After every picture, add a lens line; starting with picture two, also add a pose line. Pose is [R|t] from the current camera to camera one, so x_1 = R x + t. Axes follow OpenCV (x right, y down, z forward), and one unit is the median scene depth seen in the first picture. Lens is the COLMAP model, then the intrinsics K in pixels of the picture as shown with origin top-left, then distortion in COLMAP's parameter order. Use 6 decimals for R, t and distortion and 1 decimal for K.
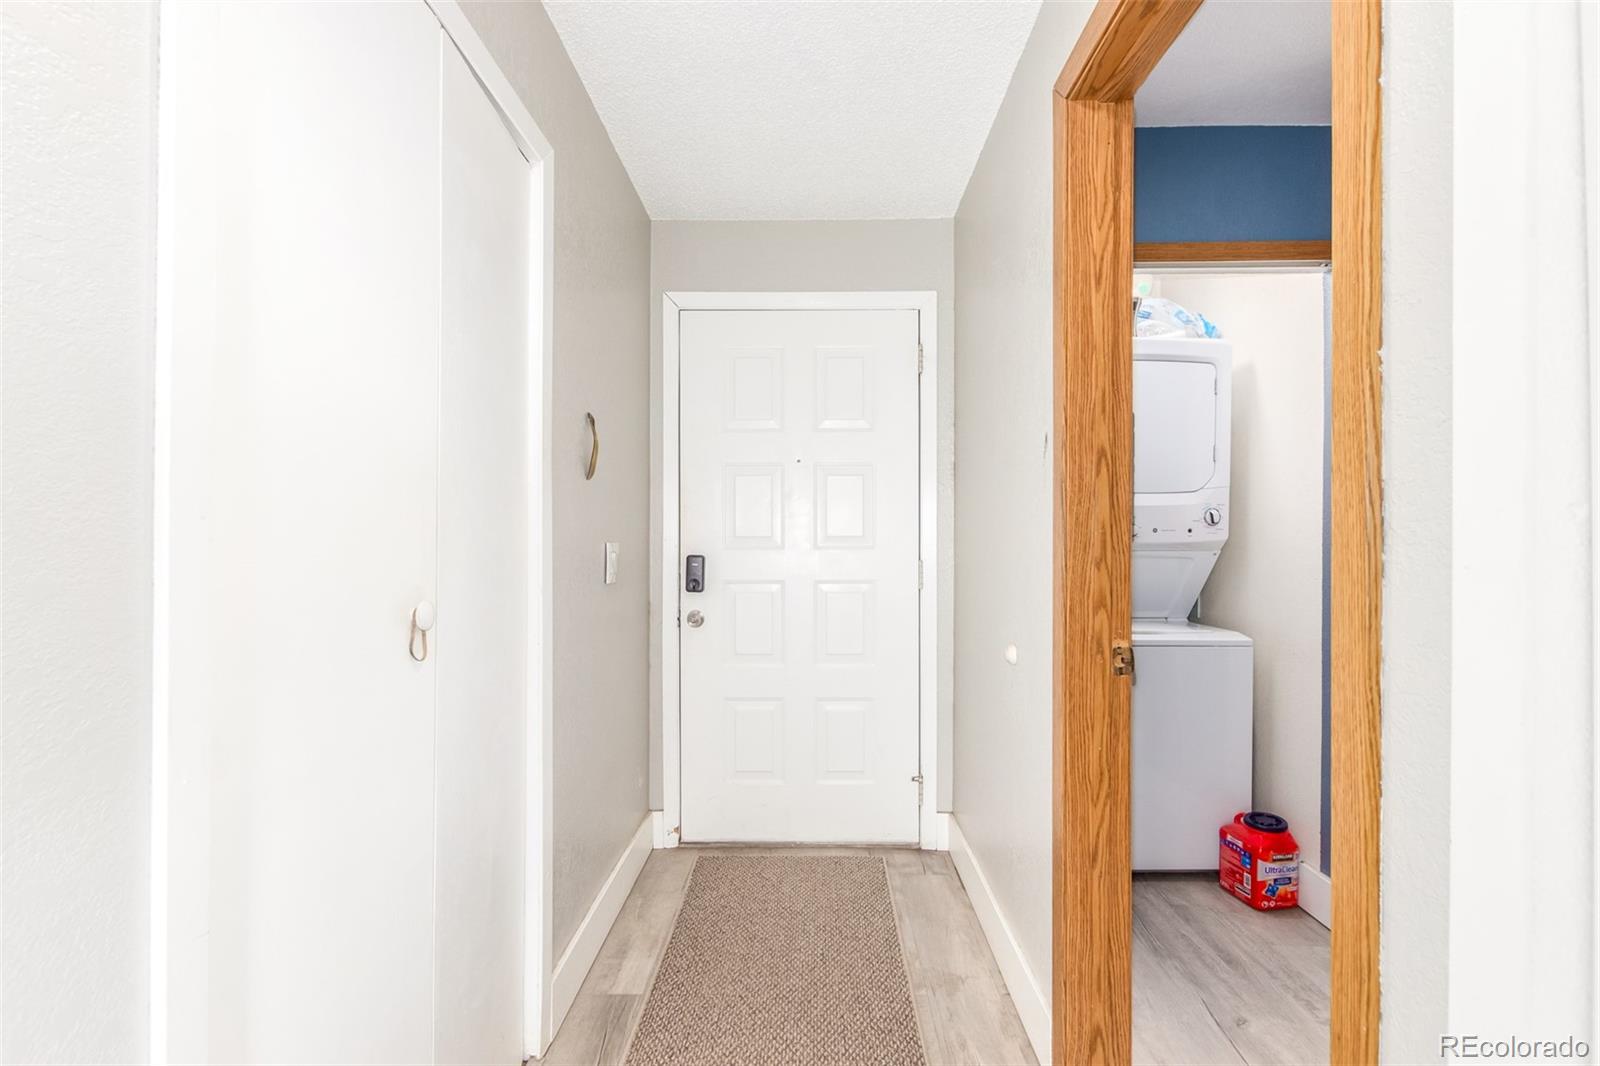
lens RADIAL K [[734.0, 0, 765.4], [0, 734.0, 536.5], [0, 0, 1]] dist [0.007555, -0.004798]
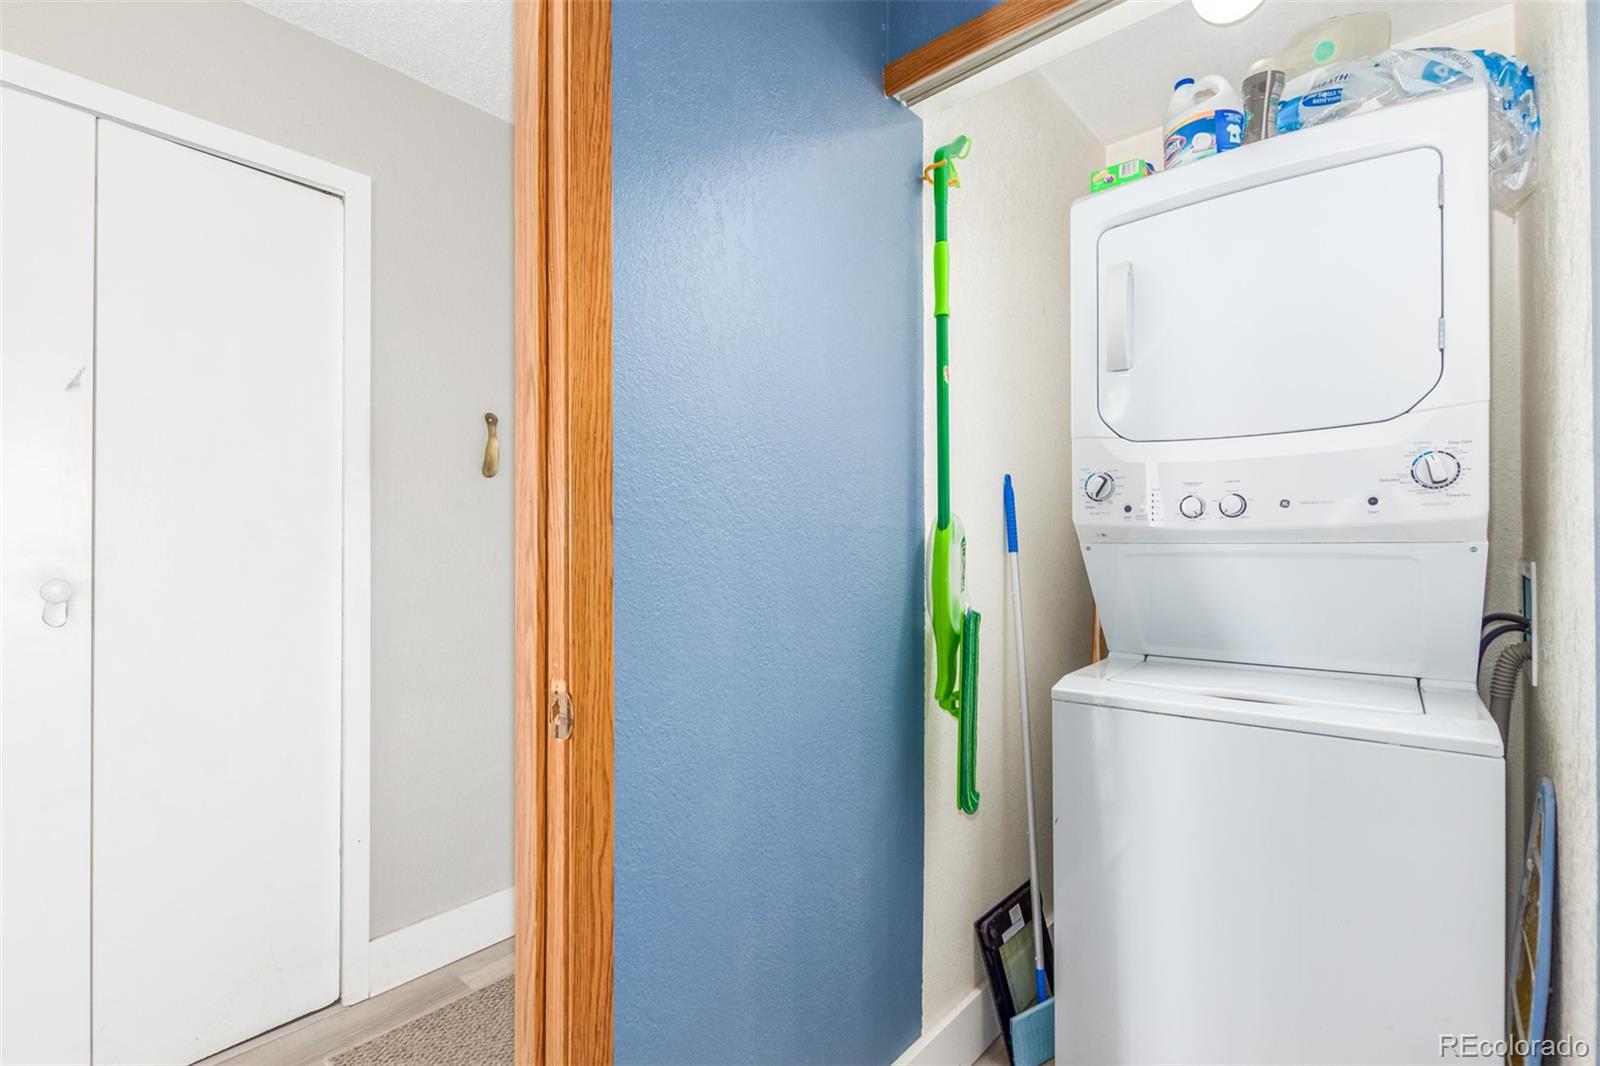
lens RADIAL K [[734.0, 0, 801.0], [0, 734.0, 544.0], [0, 0, 1]] dist [0.007555, -0.004798]
pose [[0.765157, -0.010091, -0.643764, 0.602400], [0.006995, 0.999948, -0.007360, 0.021200], [0.643805, 0.001129, 0.765188, 0.385396]]
